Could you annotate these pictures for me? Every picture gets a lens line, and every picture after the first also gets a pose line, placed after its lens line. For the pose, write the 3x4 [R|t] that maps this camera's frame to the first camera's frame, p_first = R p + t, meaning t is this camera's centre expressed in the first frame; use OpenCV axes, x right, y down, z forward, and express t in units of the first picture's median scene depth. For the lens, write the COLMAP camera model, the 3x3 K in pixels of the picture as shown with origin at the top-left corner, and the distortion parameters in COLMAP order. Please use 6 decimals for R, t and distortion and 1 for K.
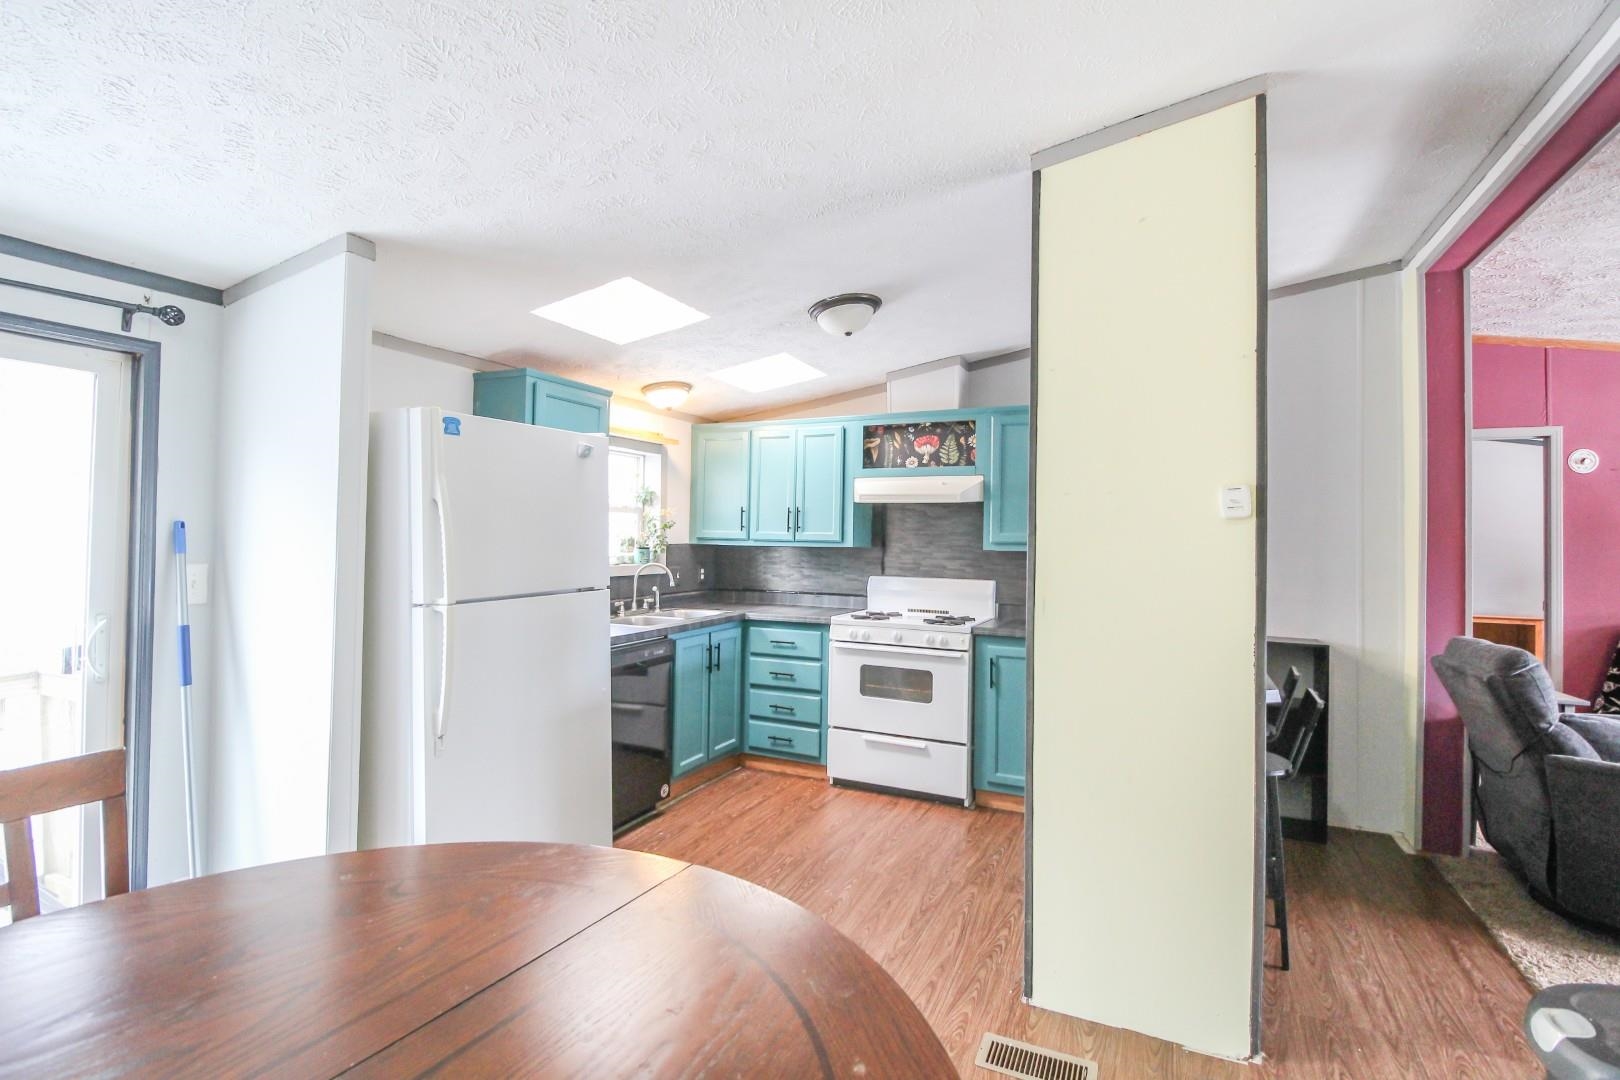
lens RADIAL K [[752.6, 0, 816.5], [0, 752.6, 524.2], [0, 0, 1]] dist [-0.000459, -0.014619]
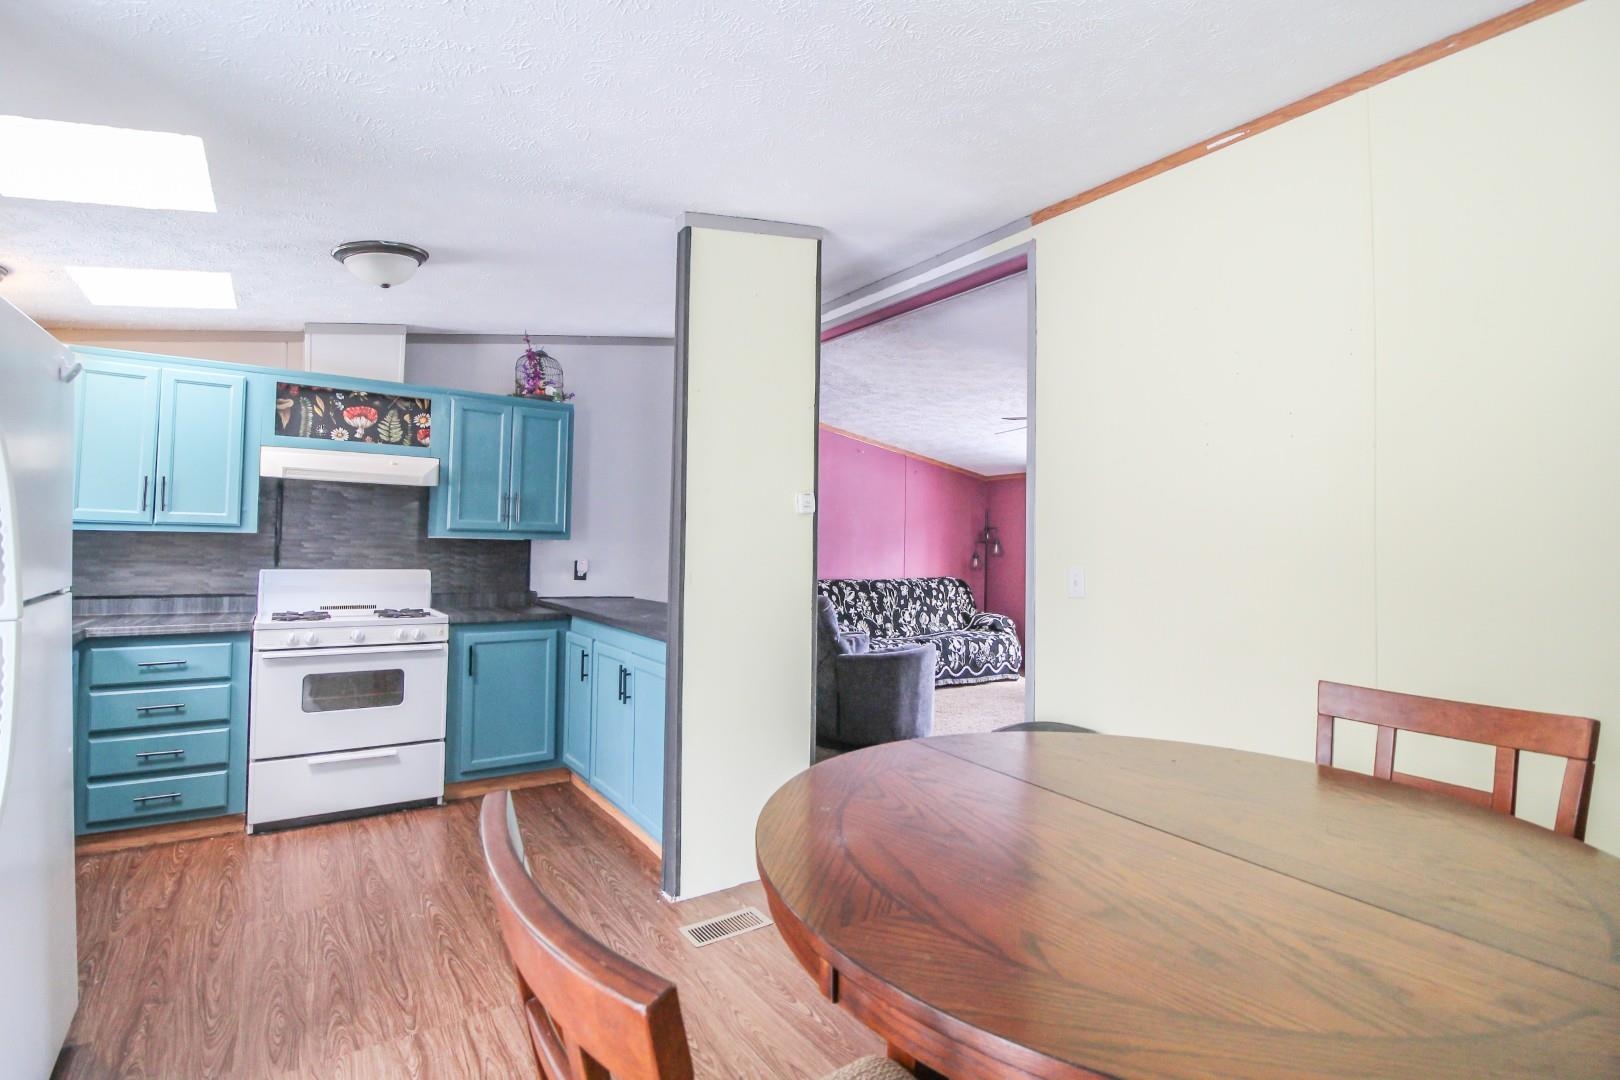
lens RADIAL K [[763.3, 0, 815.0], [0, 763.3, 525.3], [0, 0, 1]] dist [0.002042, -0.014141]
pose [[0.501442, 0.018068, 0.865002, -0.361449], [-0.027386, 0.999612, -0.005005, 0.010874], [-0.864758, -0.021179, 0.501743, 0.096684]]
